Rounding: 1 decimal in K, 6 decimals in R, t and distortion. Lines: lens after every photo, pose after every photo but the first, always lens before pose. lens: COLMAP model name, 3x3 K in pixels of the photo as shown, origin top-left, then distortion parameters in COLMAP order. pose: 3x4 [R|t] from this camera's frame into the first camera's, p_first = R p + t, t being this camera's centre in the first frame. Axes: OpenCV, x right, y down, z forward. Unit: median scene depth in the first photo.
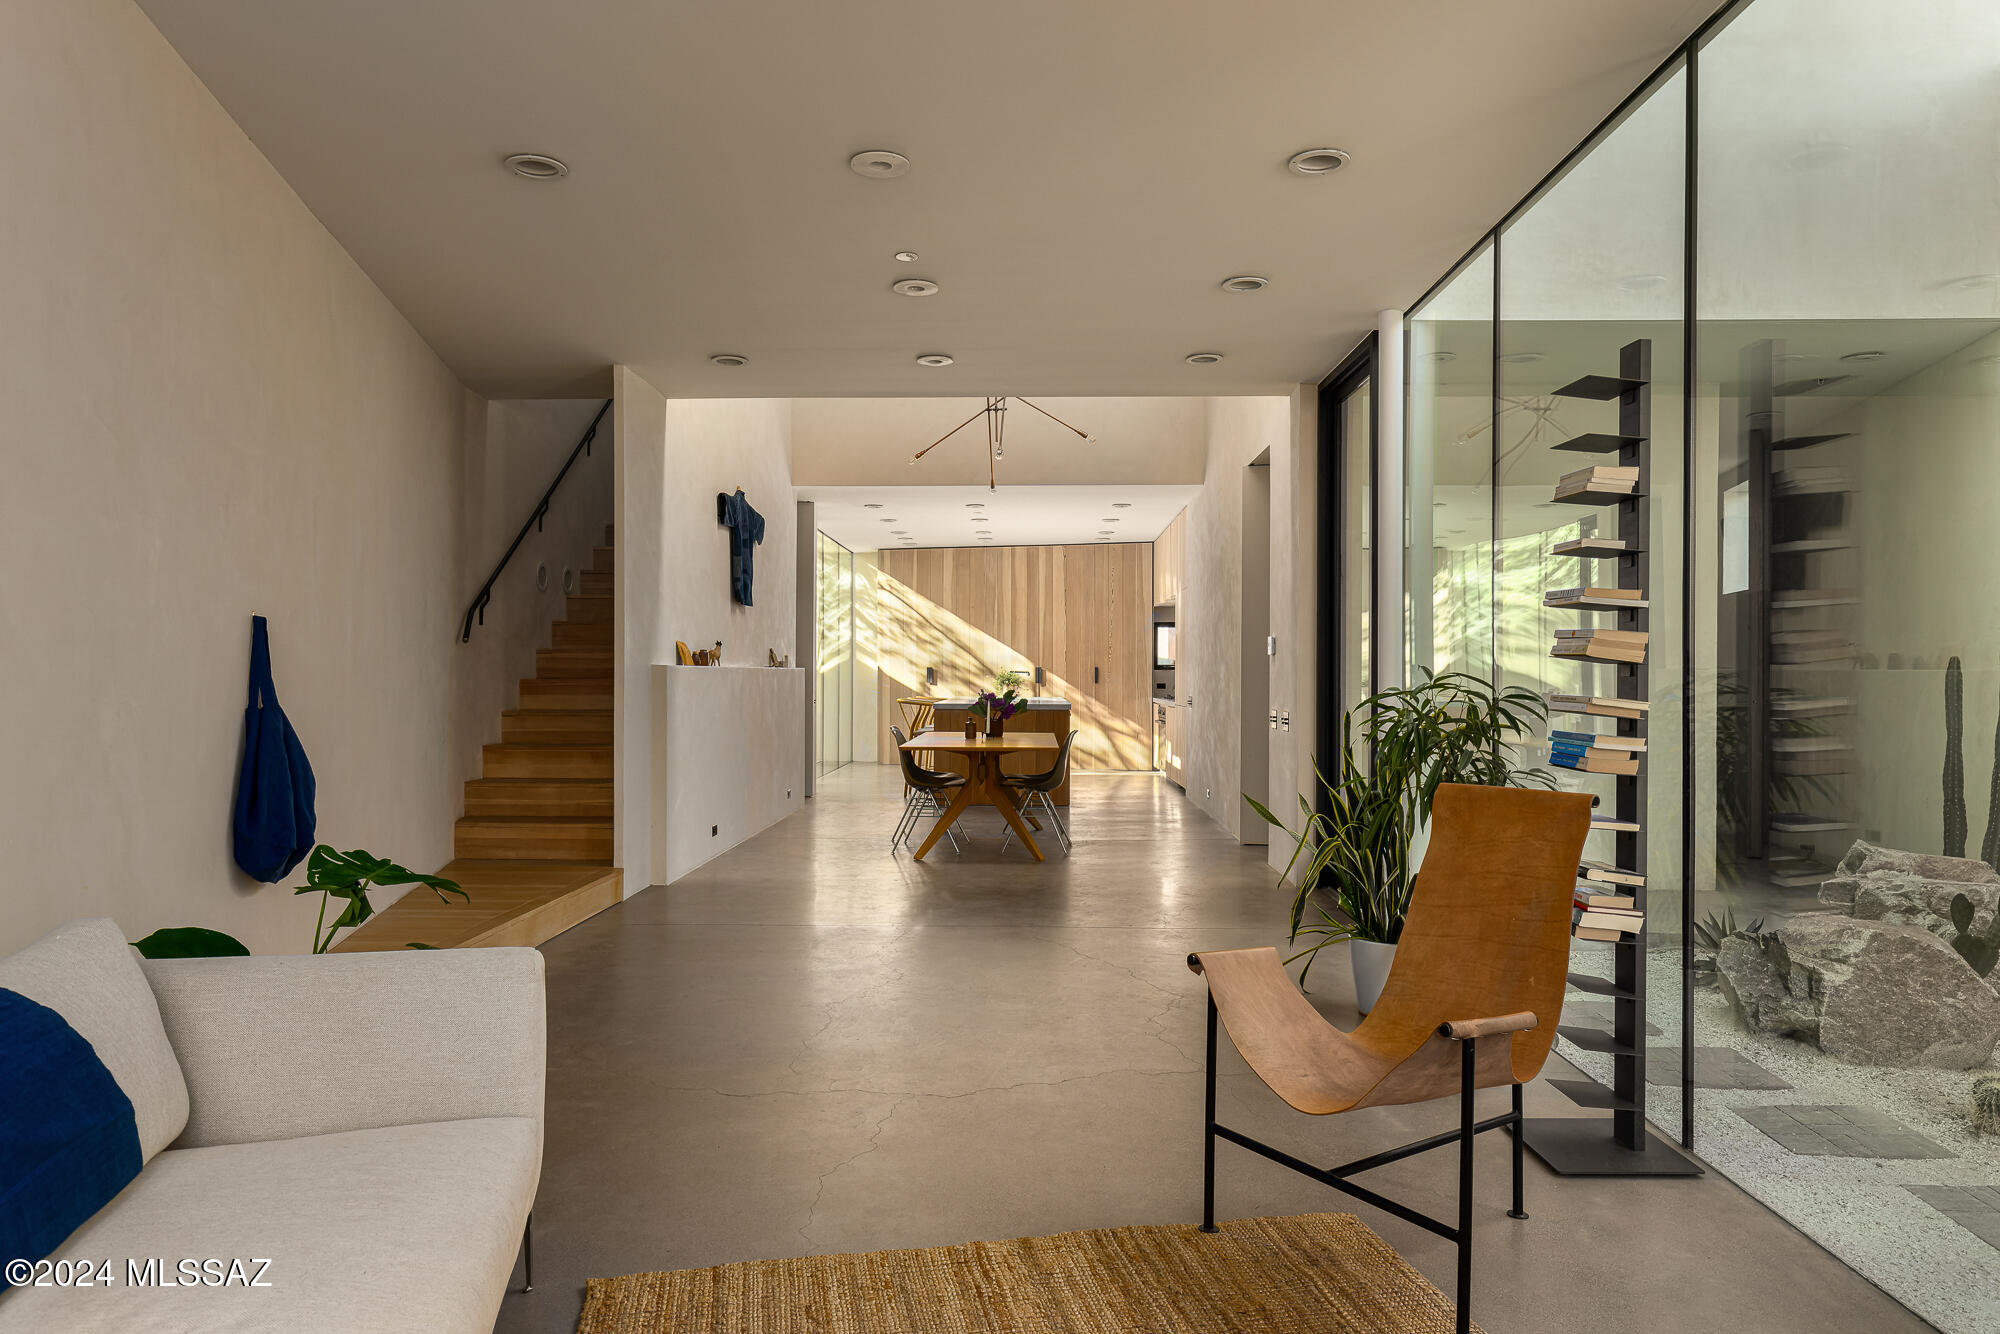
lens RADIAL K [[1274.1, 0, 995.1], [0, 1274.1, 652.4], [0, 0, 1]] dist [-0.001427, 0.000119]
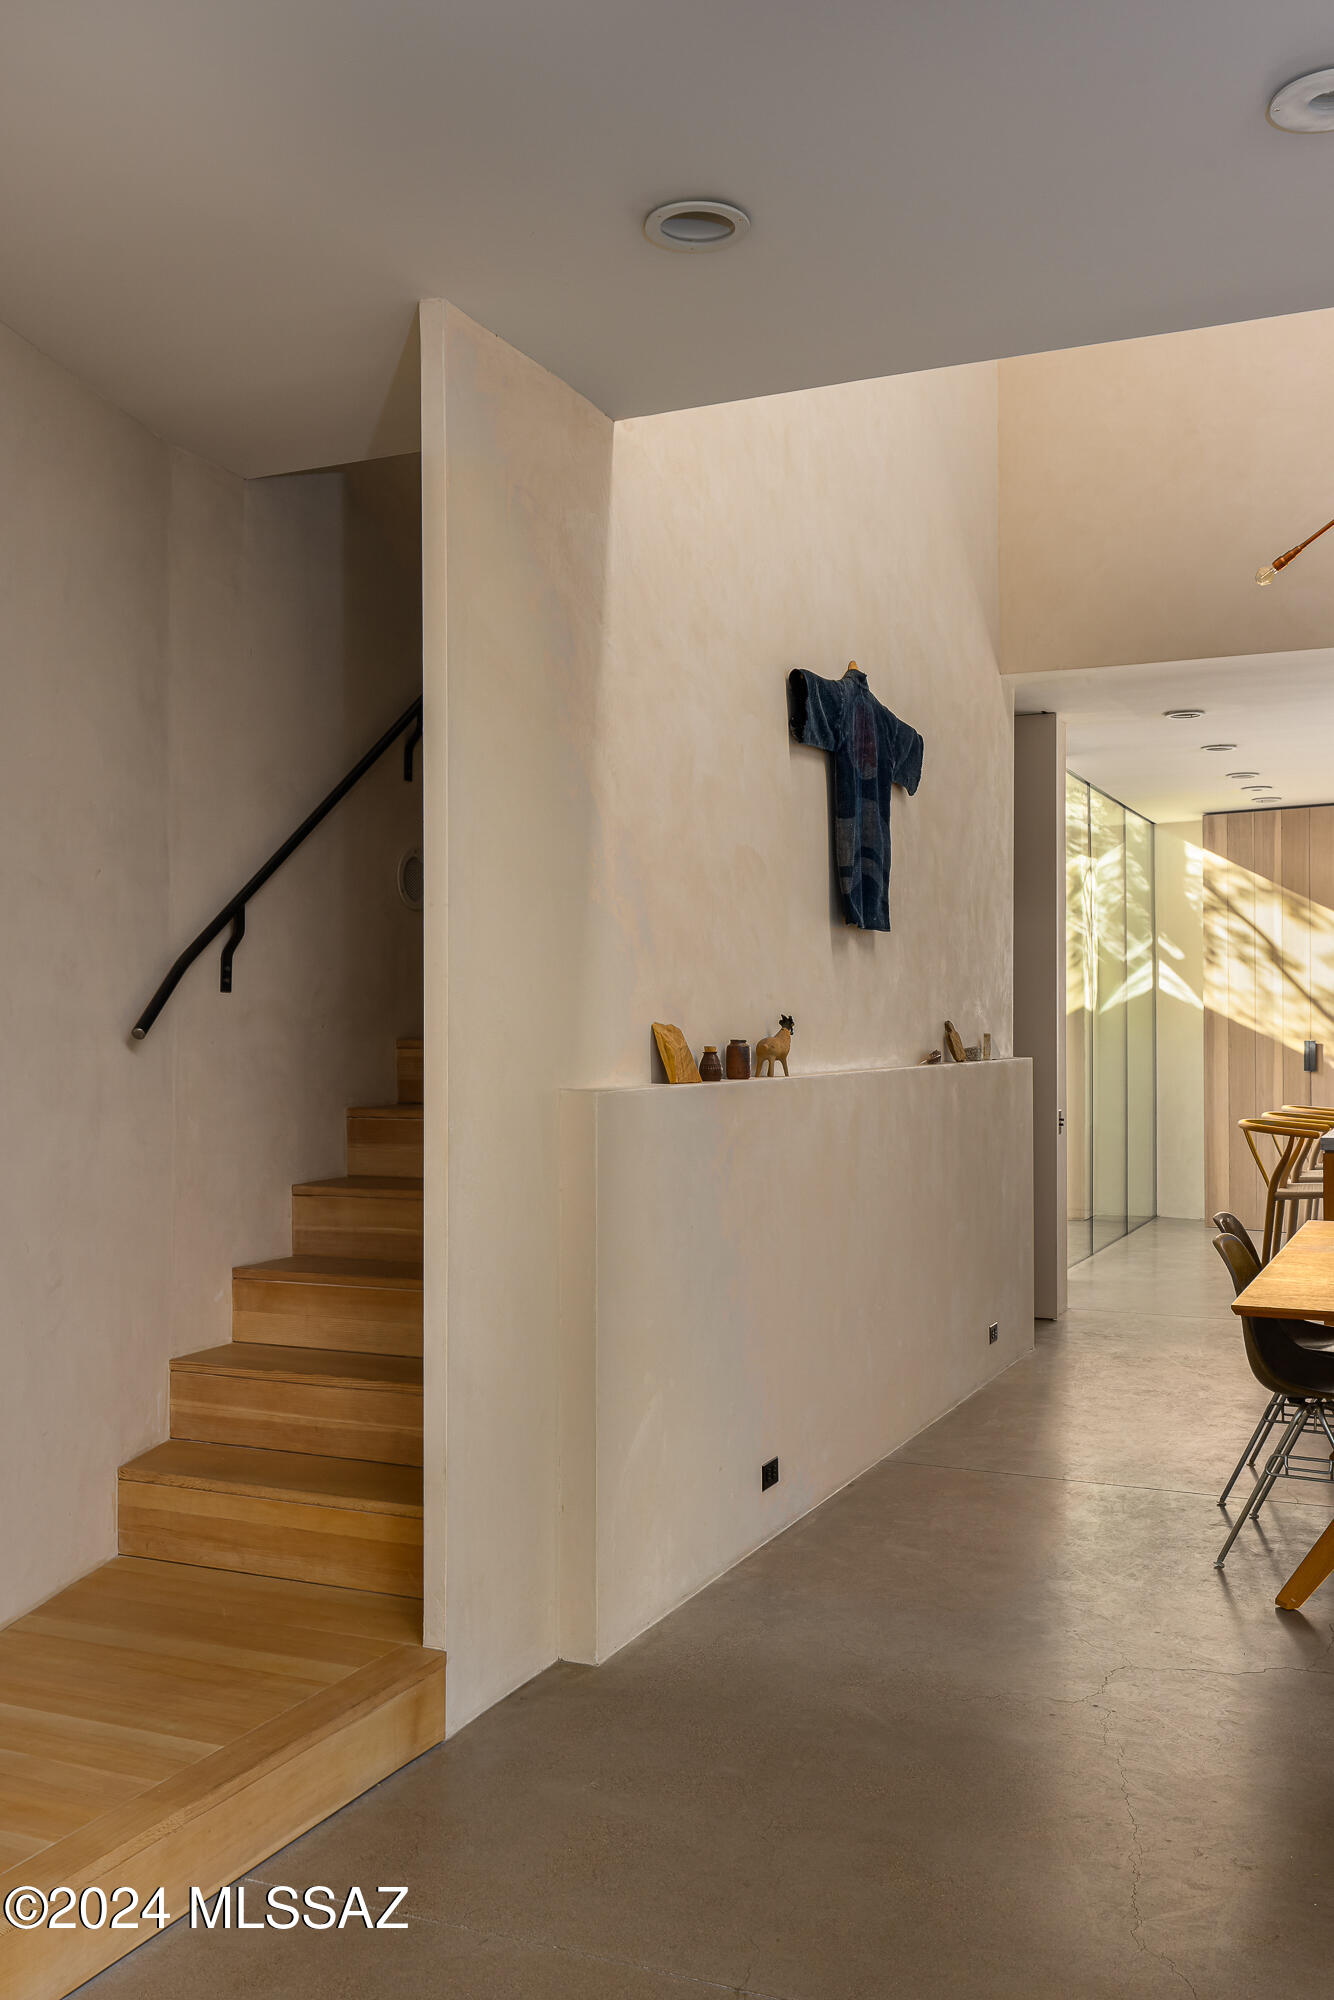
lens RADIAL K [[1726.8, 0, 683.4], [0, 1726.8, 1032.0], [0, 0, 1]] dist [0.014529, -0.001380]
pose [[0.922295, -0.004960, -0.386454, -0.024176], [0.014552, 0.999654, 0.021900, -0.015646], [0.386212, -0.025822, 0.922049, 0.426953]]
